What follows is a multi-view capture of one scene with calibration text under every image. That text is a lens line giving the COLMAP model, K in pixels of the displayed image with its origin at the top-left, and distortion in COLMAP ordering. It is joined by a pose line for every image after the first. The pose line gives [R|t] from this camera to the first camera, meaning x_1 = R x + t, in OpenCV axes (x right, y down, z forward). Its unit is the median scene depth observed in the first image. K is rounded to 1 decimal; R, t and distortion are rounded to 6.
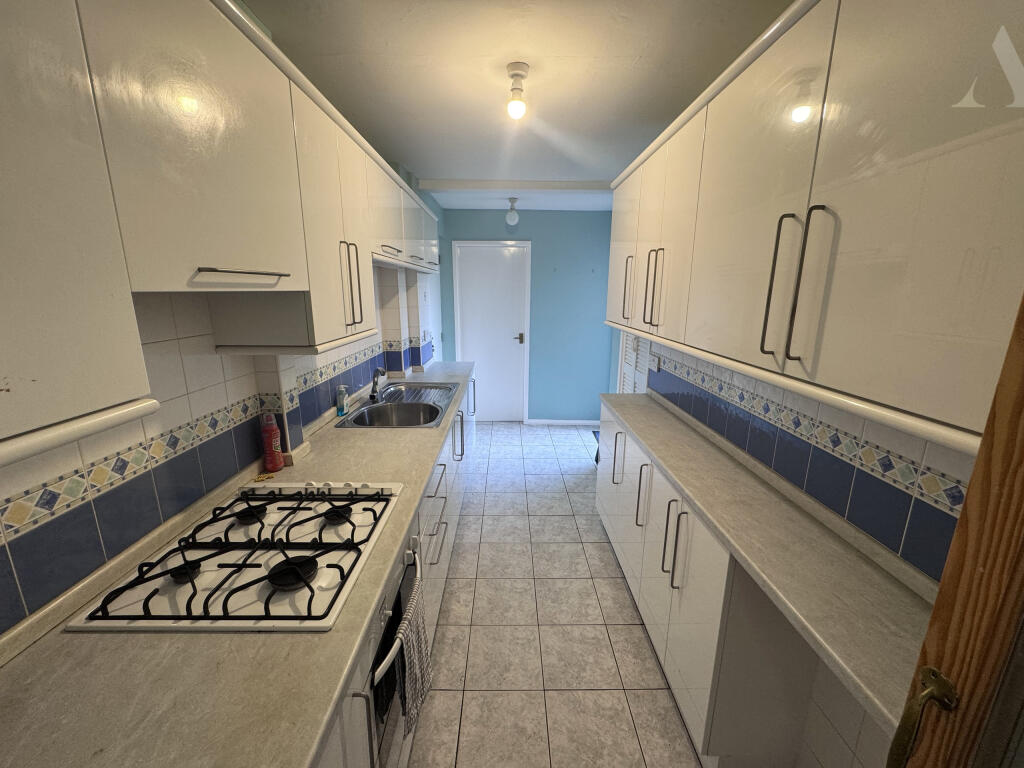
lens RADIAL K [[413.0, 0, 512.1], [0, 413.0, 381.6], [0, 0, 1]] dist [-0.000887, -0.000012]
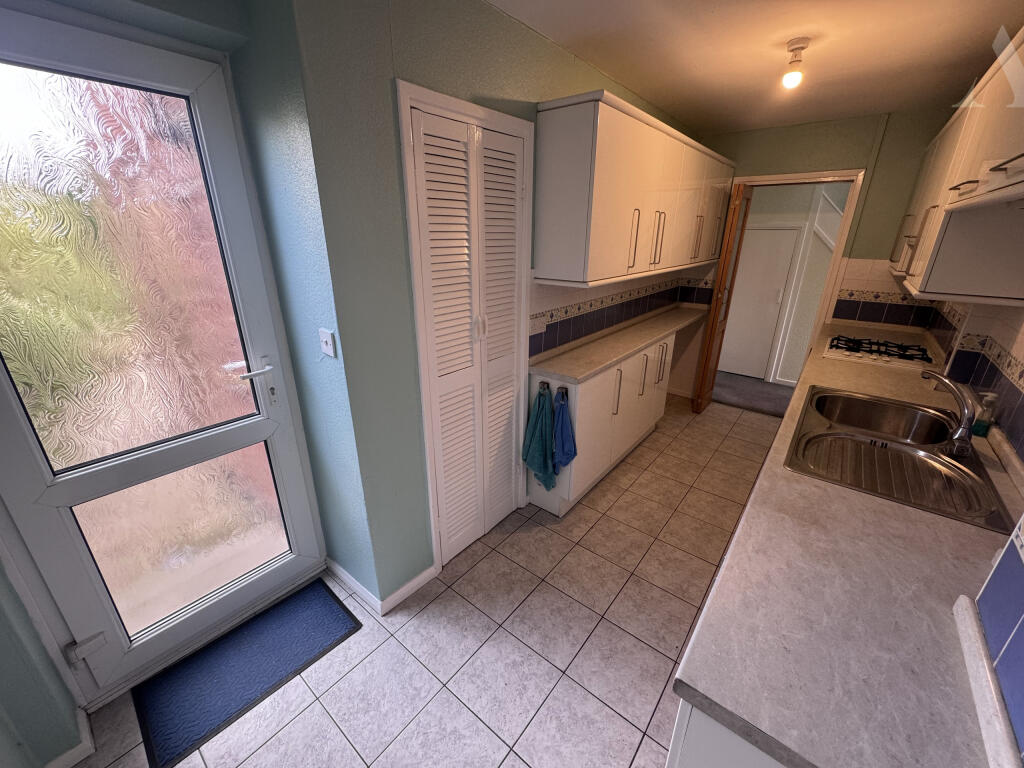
lens RADIAL K [[413.0, 0, 512.3], [0, 413.0, 385.1], [0, 0, 1]] dist [-0.000887, -0.000012]
pose [[-0.773325, -0.240017, 0.586822, -0.188483], [0.128131, 0.847309, 0.515413, -0.462340], [-0.620927, 0.473772, -0.624491, 1.906986]]
